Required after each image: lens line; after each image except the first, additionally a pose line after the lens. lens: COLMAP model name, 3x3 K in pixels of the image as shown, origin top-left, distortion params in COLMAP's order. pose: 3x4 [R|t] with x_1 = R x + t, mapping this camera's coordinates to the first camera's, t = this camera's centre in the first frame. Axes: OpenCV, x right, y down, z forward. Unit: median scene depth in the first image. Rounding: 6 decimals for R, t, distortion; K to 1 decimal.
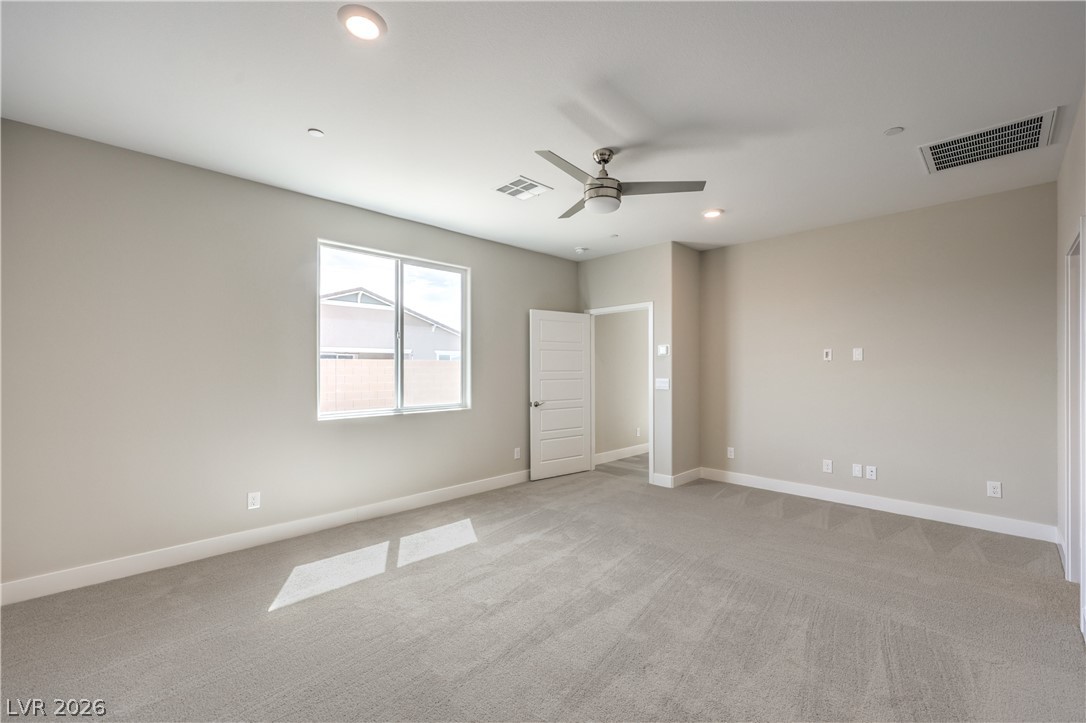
lens RADIAL K [[447.6, 0, 546.6], [0, 447.6, 368.4], [0, 0, 1]] dist [0.001684, -0.000016]
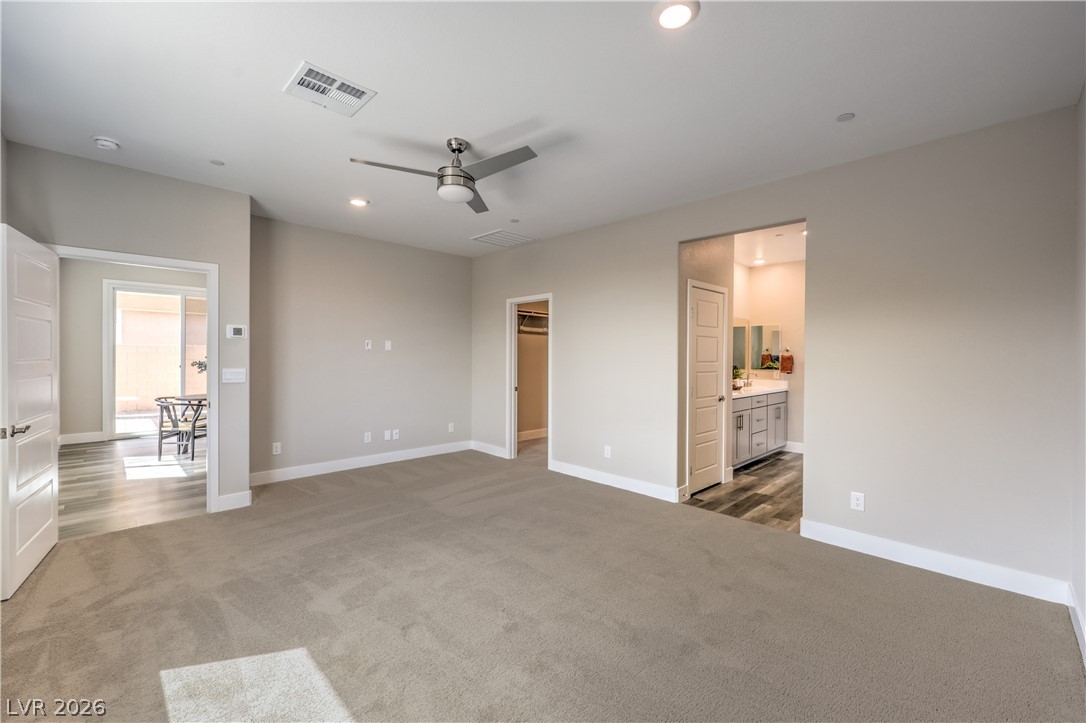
lens RADIAL K [[449.9, 0, 543.0], [0, 449.9, 361.5], [0, 0, 1]] dist [0.003190, 0.000333]
pose [[-0.000853, -0.009243, 0.999957, -0.601189], [-0.007220, 0.999931, 0.009237, -0.000596], [-0.999974, -0.007211, -0.000920, 0.552276]]
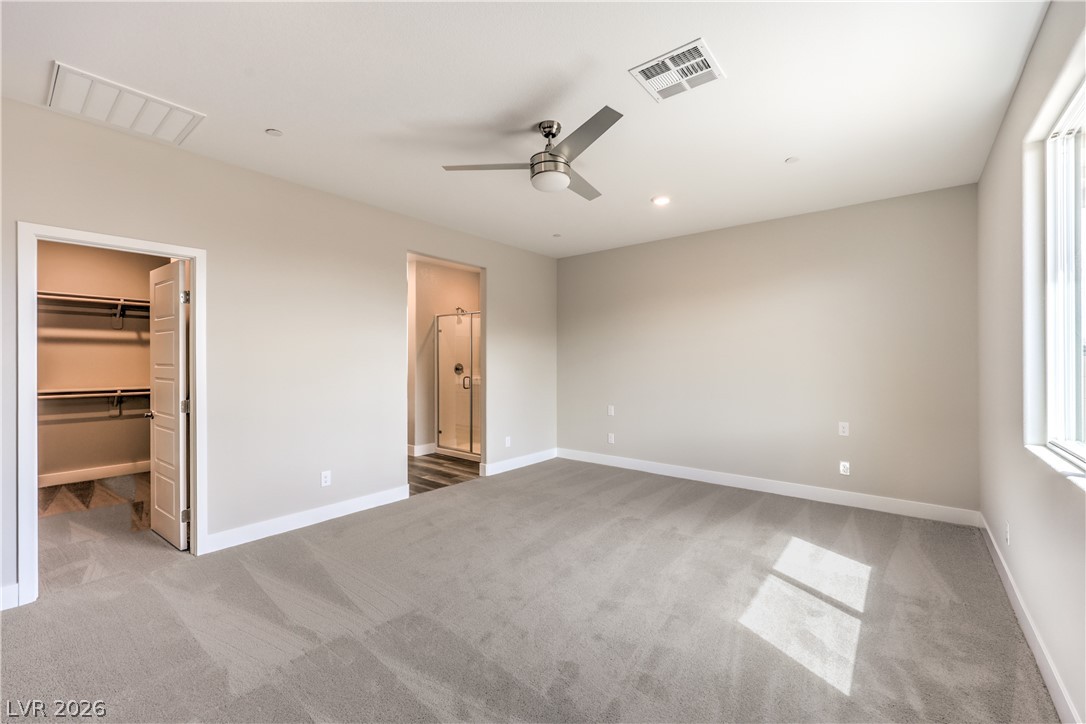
lens RADIAL K [[448.1, 0, 543.0], [0, 448.1, 362.0], [0, 0, 1]] dist [-0.002368, -0.000297]
pose [[-0.994114, 0.002556, -0.108306, 0.169293], [0.002253, 0.999993, 0.002921, 0.000353], [0.108312, 0.002660, -0.994113, 1.305066]]
